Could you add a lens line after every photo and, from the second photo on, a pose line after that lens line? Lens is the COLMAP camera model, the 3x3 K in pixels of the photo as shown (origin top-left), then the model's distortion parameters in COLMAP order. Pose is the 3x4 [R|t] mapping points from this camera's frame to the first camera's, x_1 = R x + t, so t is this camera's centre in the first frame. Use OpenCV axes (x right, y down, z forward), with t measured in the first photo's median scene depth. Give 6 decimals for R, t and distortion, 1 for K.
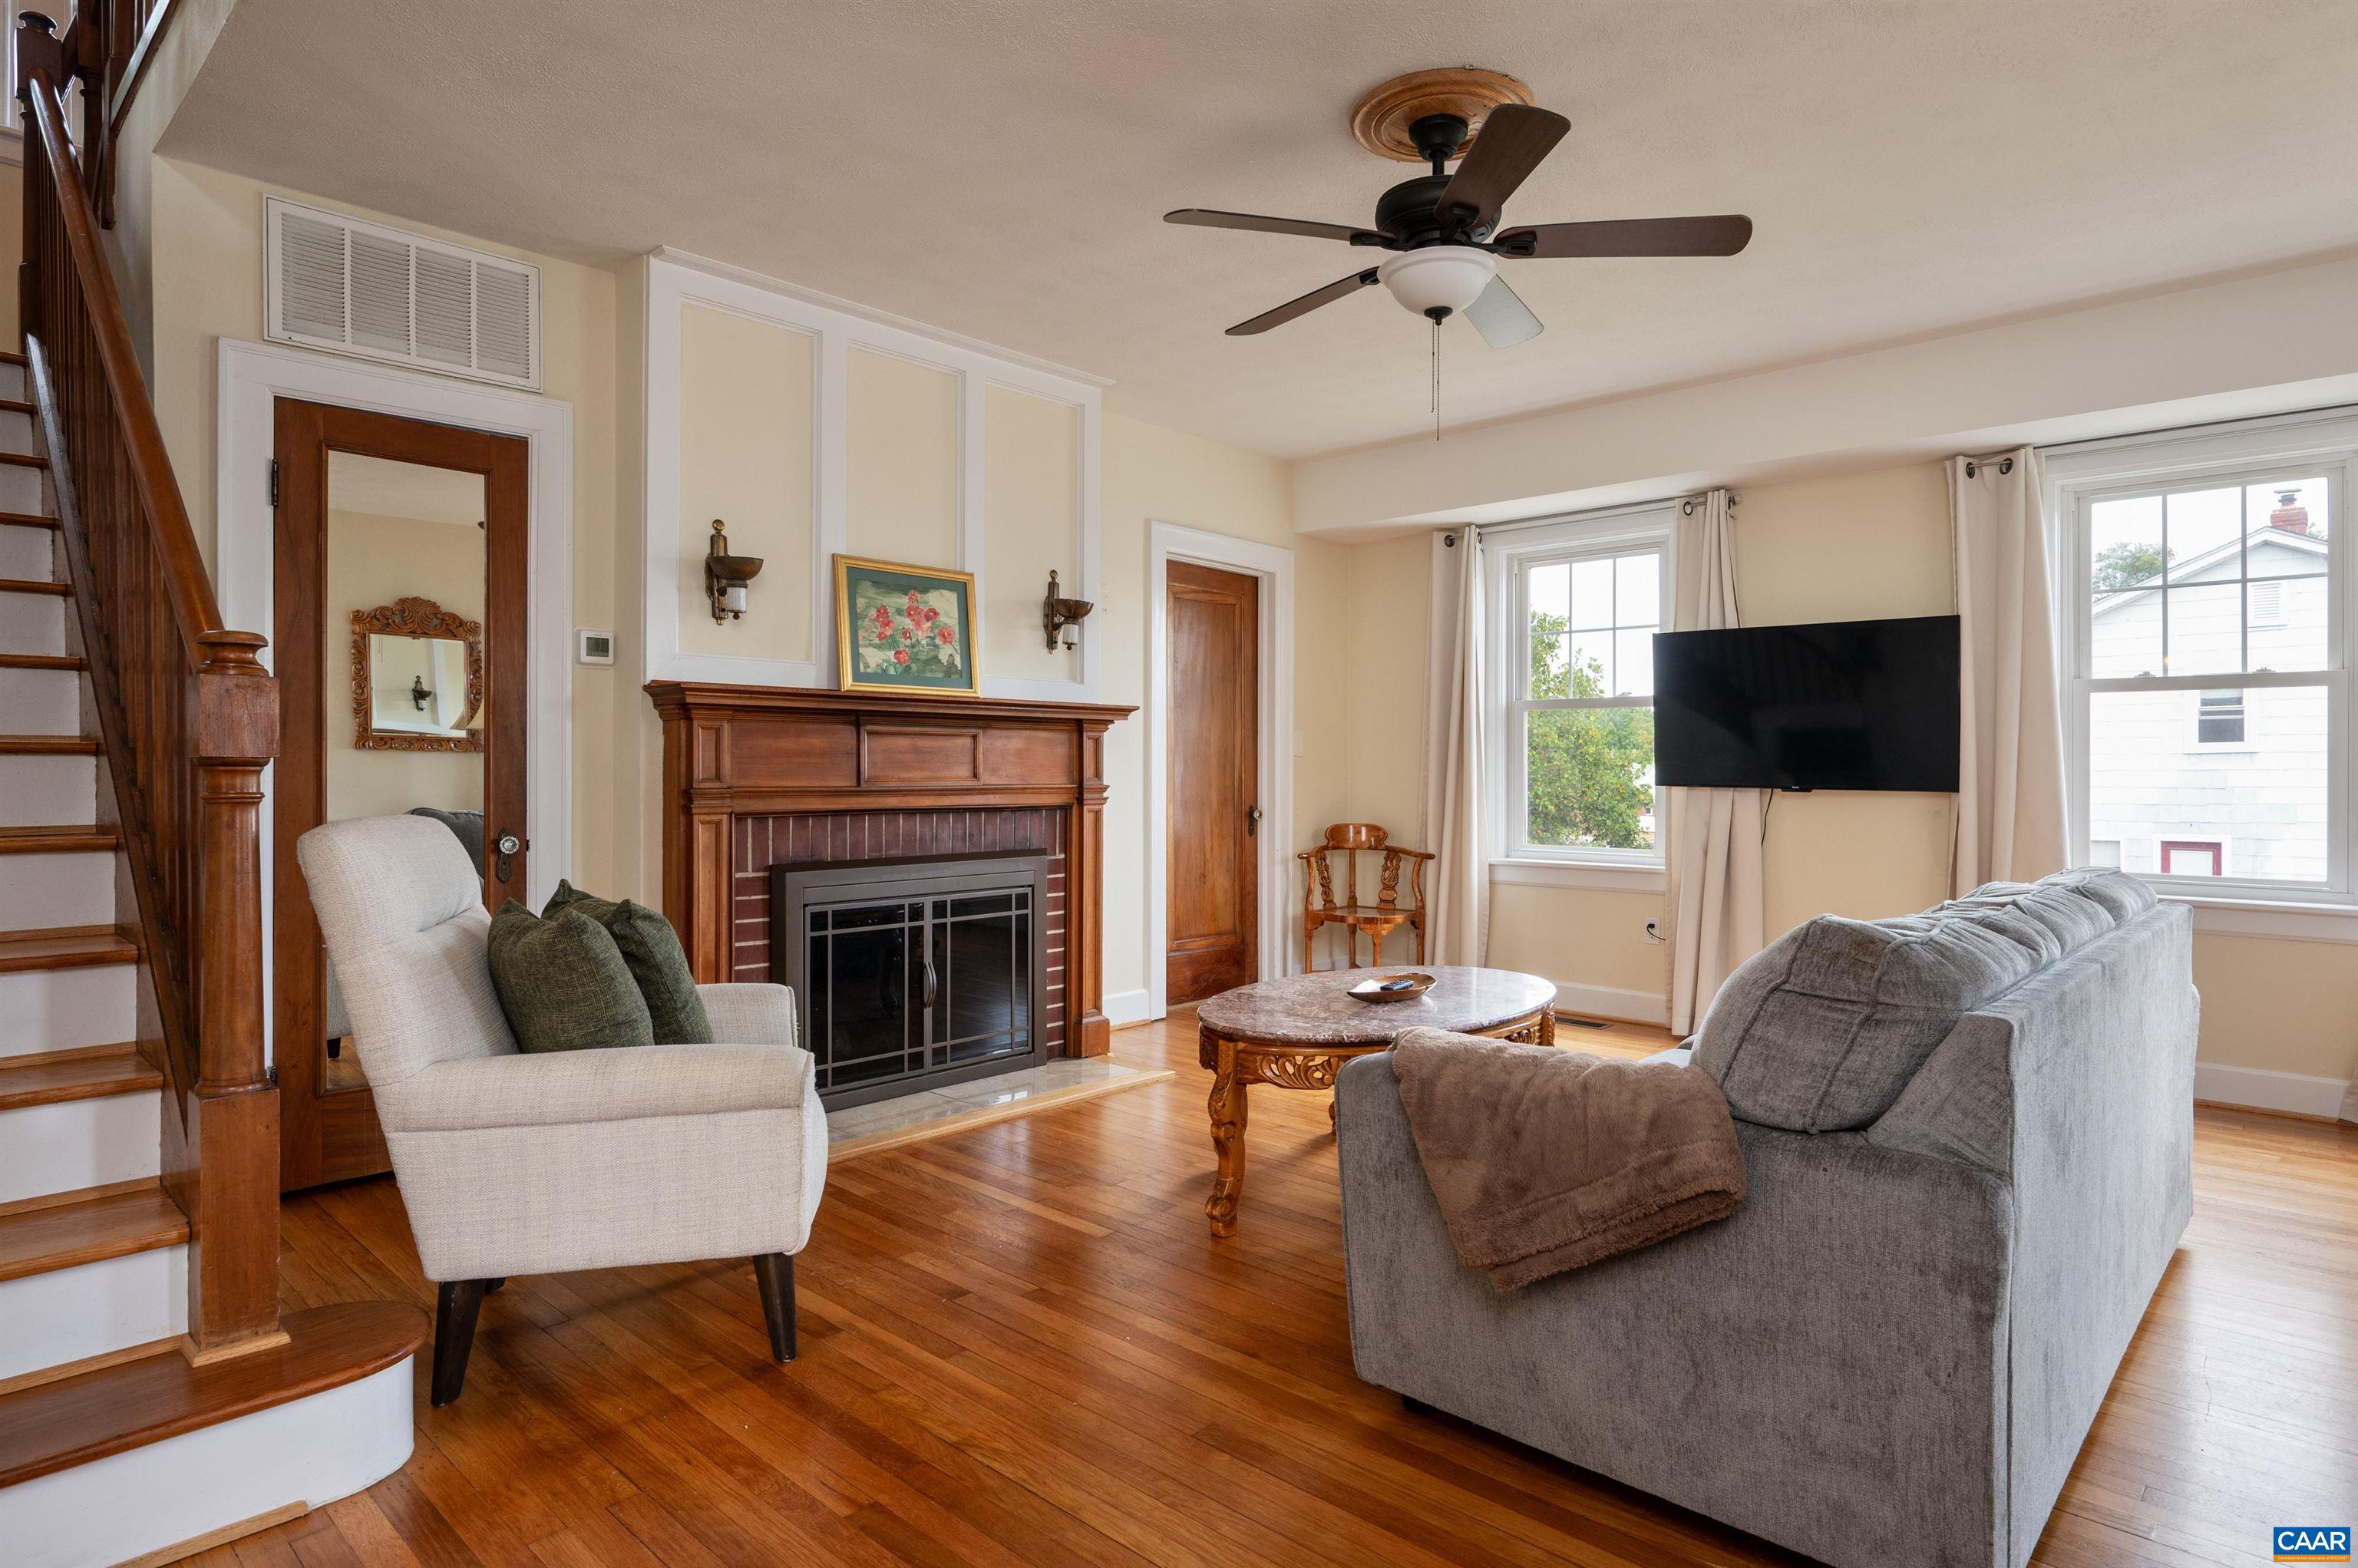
lens RADIAL K [[1298.3, 0, 1171.7], [0, 1298.3, 777.6], [0, 0, 1]] dist [0.001545, -0.000220]
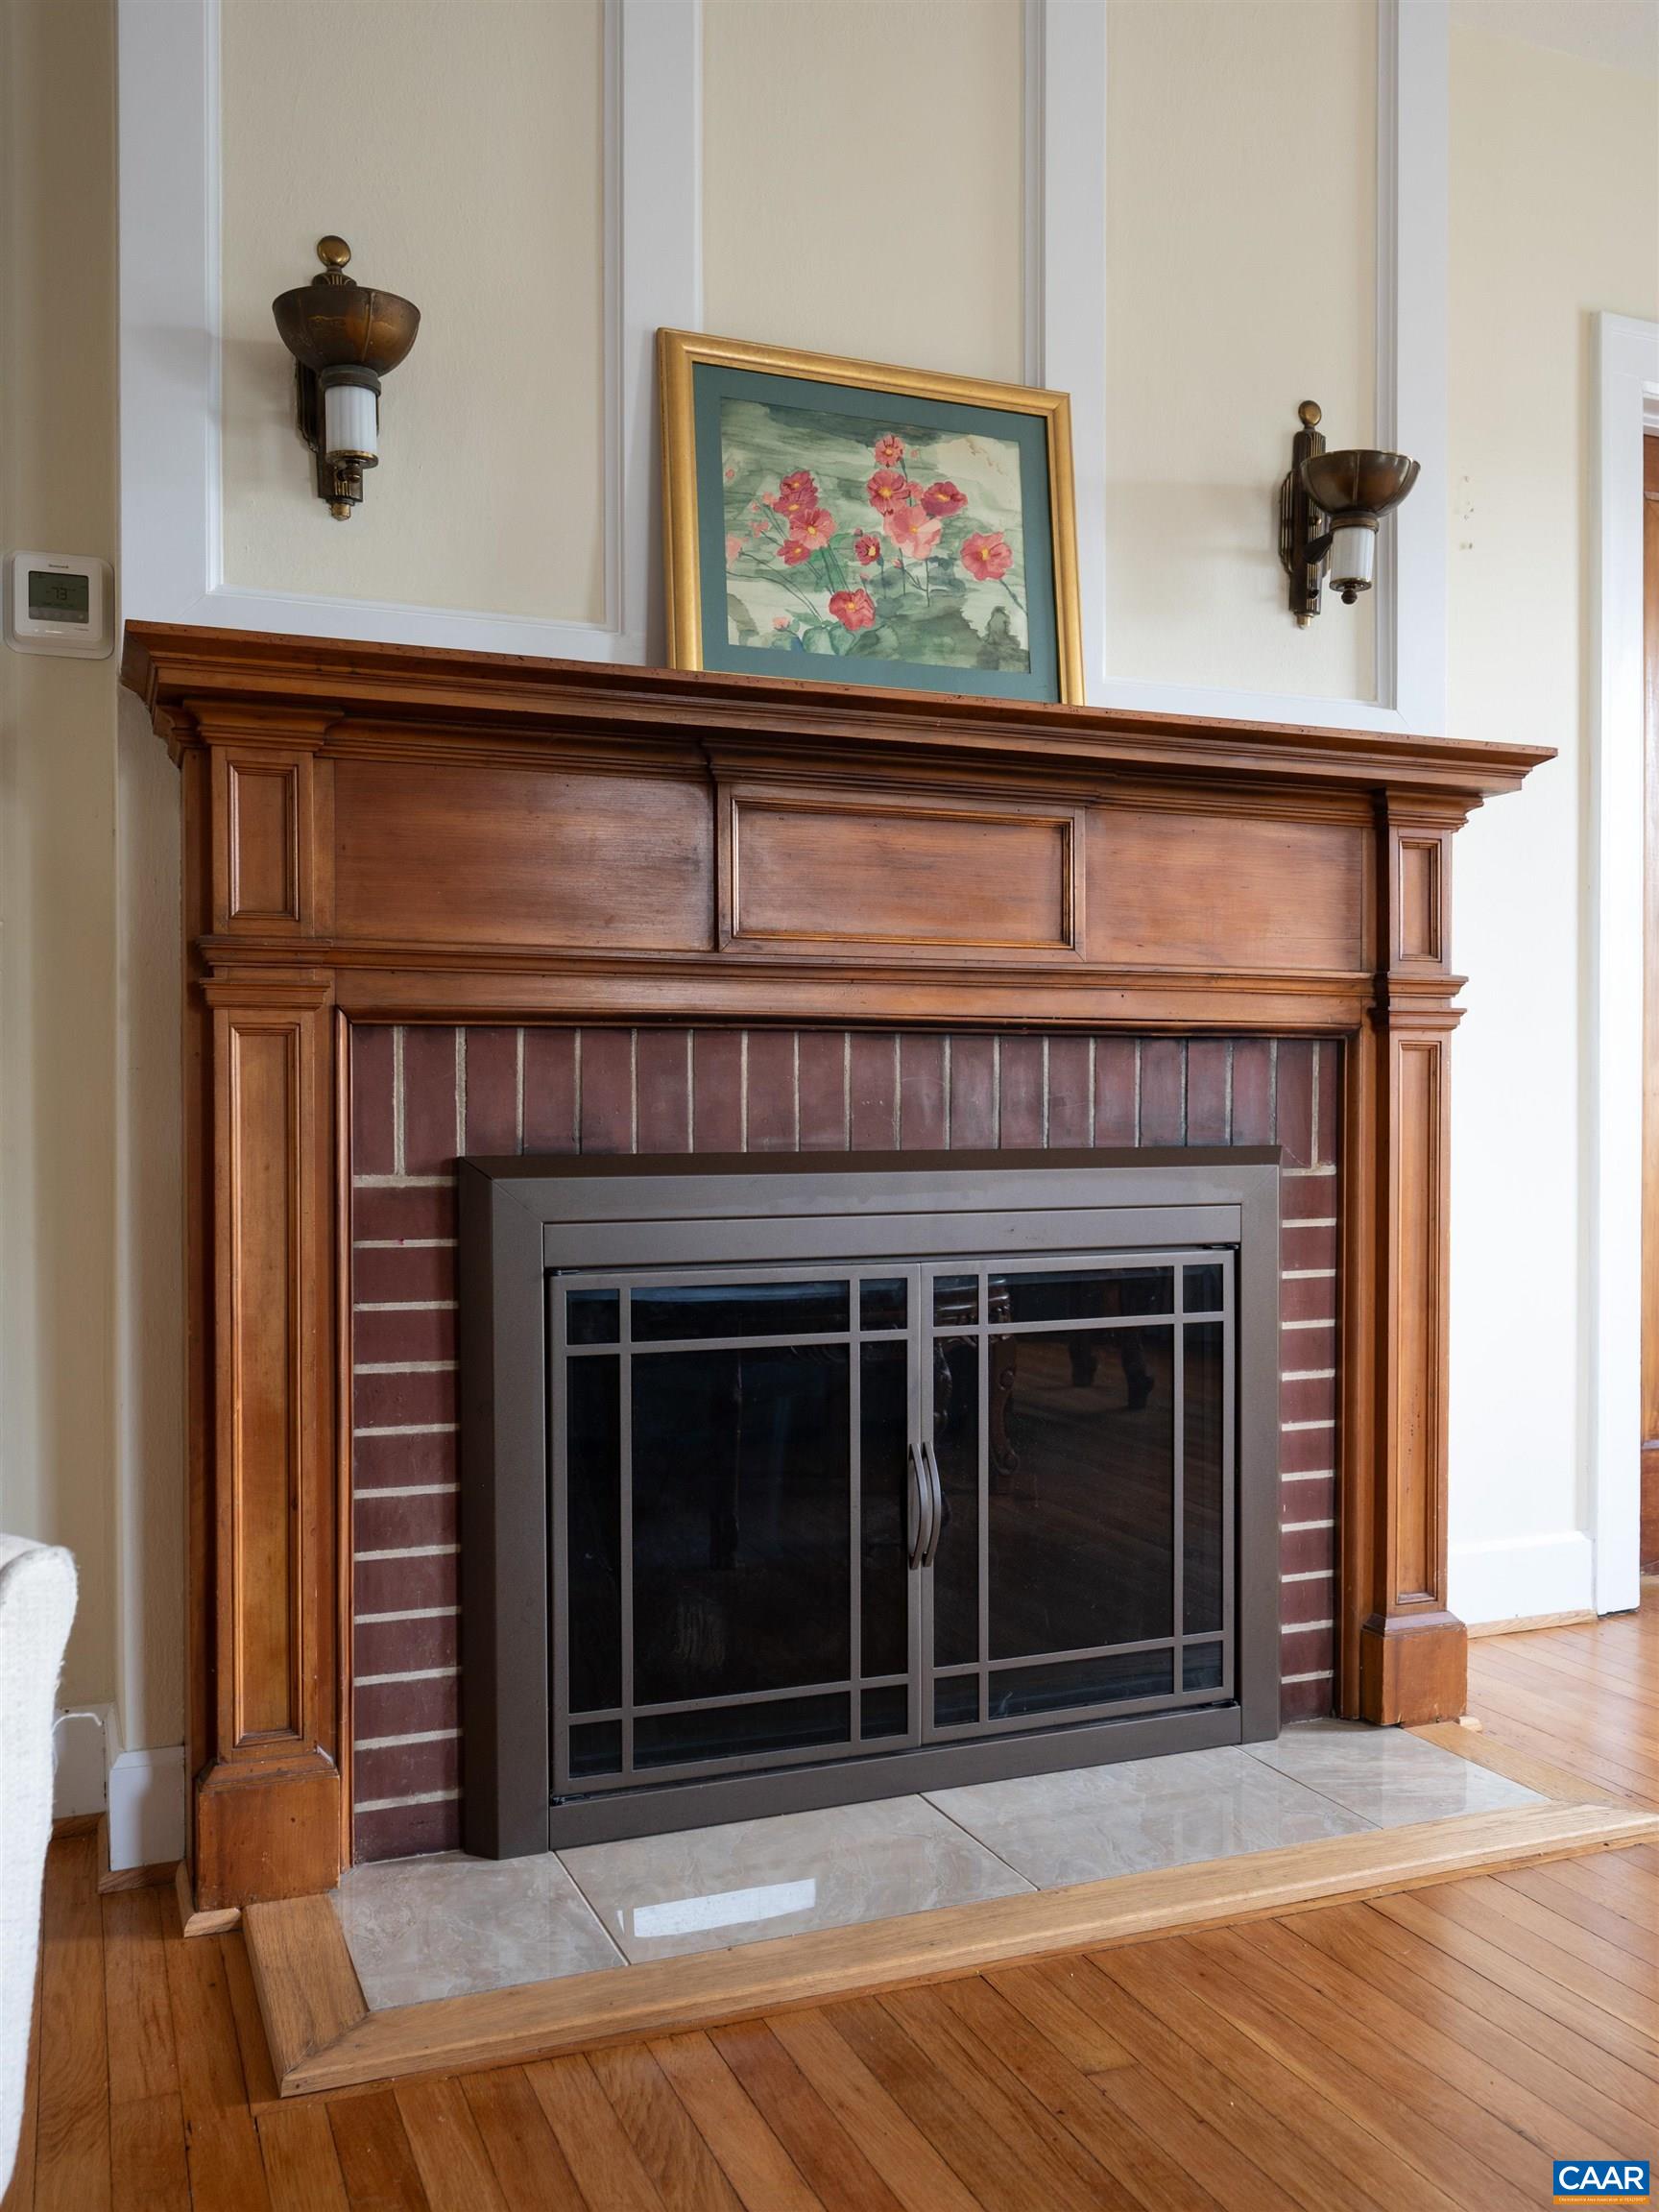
lens RADIAL K [[1765.6, 0, 812.5], [0, 1765.6, 1120.7], [0, 0, 1]] dist [-0.005332, 0.007384]
pose [[0.904776, 0.003558, -0.425873, -0.004400], [-0.002862, 0.999993, 0.002272, 0.049368], [0.425879, -0.000837, 0.904780, 0.524758]]
